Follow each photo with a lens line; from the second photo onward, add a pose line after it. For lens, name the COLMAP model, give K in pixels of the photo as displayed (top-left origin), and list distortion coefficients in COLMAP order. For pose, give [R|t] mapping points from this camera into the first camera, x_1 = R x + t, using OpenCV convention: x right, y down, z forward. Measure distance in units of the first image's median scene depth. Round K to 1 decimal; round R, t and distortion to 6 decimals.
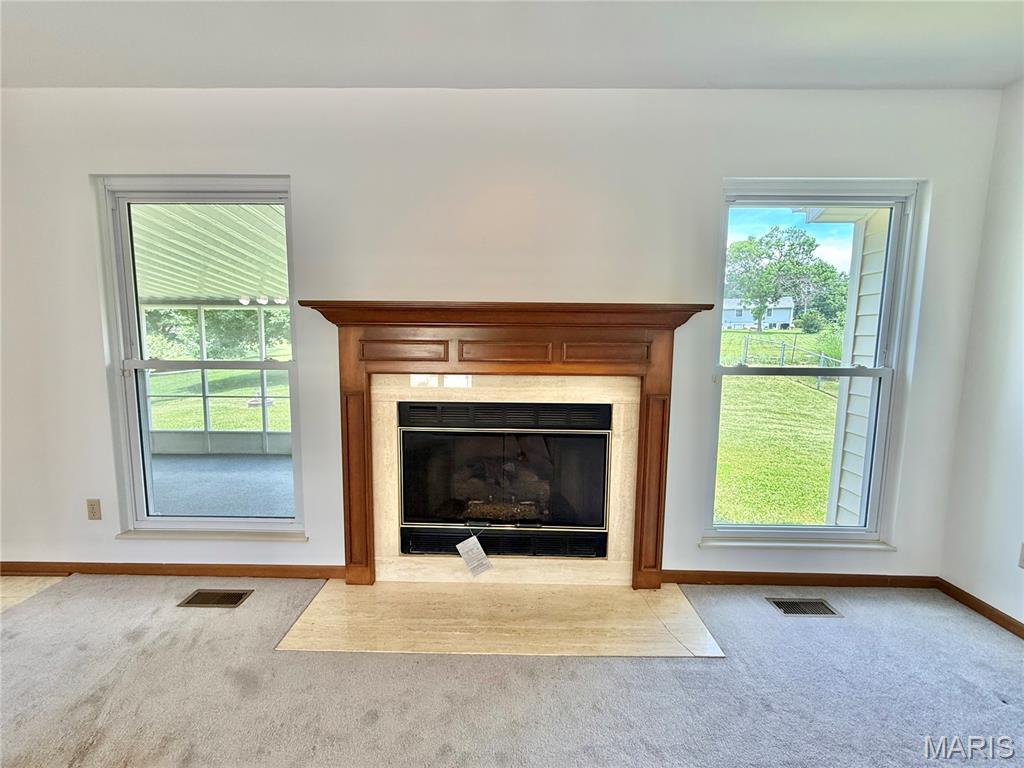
lens RADIAL K [[408.9, 0, 509.8], [0, 408.9, 382.7], [0, 0, 1]] dist [-0.004382, 0.000596]
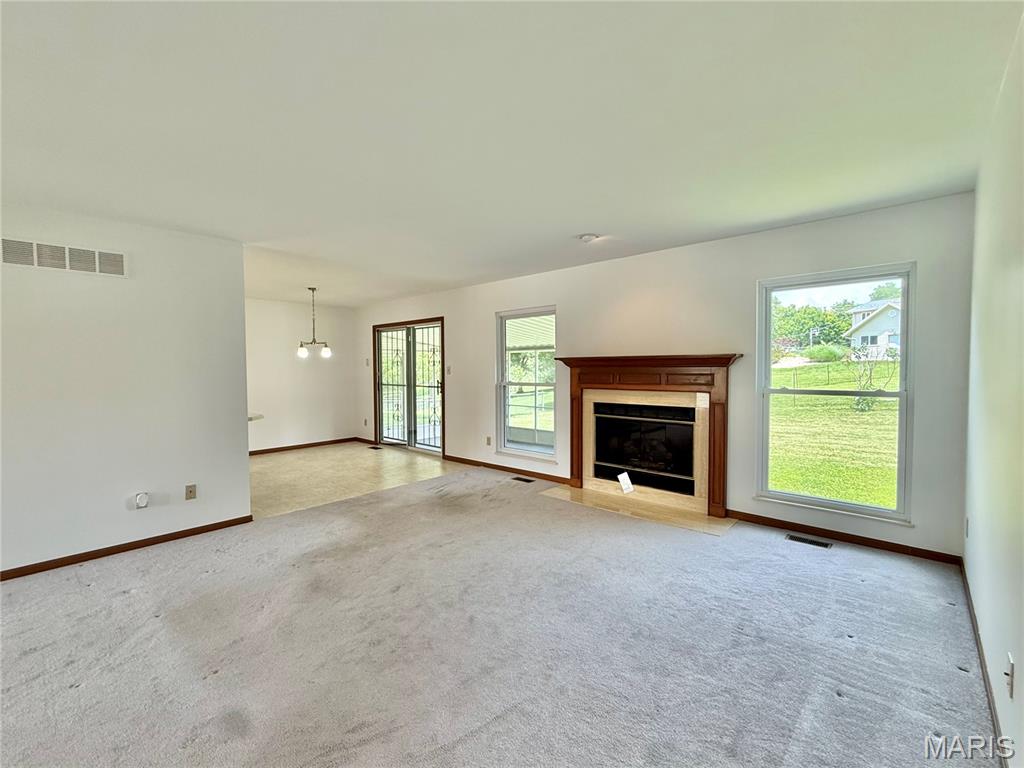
lens RADIAL K [[451.8, 0, 513.0], [0, 451.8, 379.1], [0, 0, 1]] dist [0.004622, 0.000063]
pose [[0.747608, 0.002816, -0.664135, 0.956518], [-0.052925, 0.997063, -0.055349, 0.077719], [0.662028, 0.076528, 0.745561, -1.024400]]
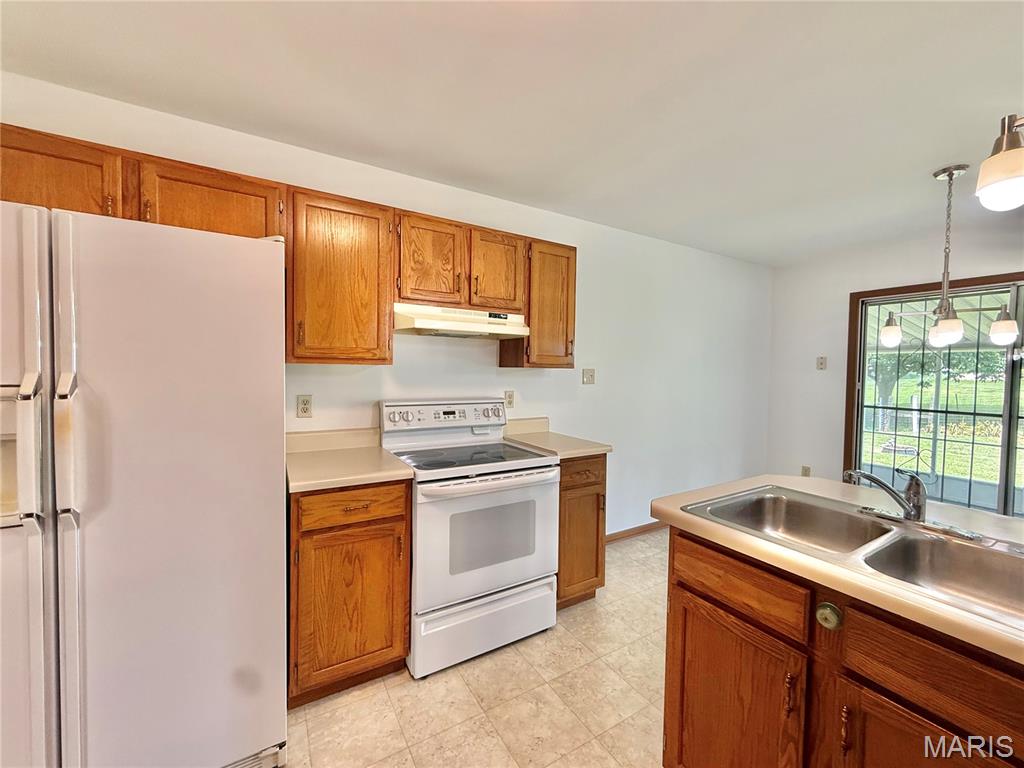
lens RADIAL K [[408.9, 0, 515.2], [0, 408.9, 384.1], [0, 0, 1]] dist [-0.004382, 0.000596]
pose [[0.512663, 0.022293, -0.858300, -1.271618], [-0.097525, 0.994705, -0.032416, 0.079545], [0.853033, 0.100325, 0.512123, -1.122401]]
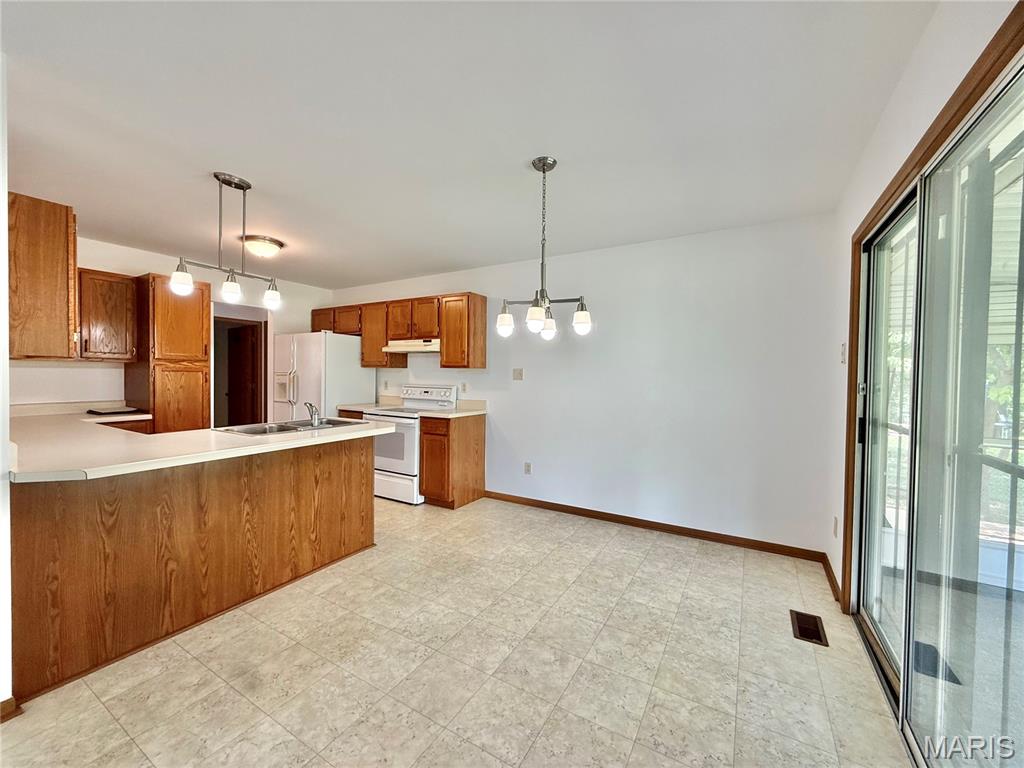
lens RADIAL K [[408.9, 0, 507.2], [0, 408.9, 386.0], [0, 0, 1]] dist [-0.004382, 0.000596]
pose [[-0.512774, -0.001259, -0.858522, -0.735210], [-0.114417, 0.991179, 0.066885, -0.069047], [0.850865, 0.132526, -0.508395, 0.566055]]
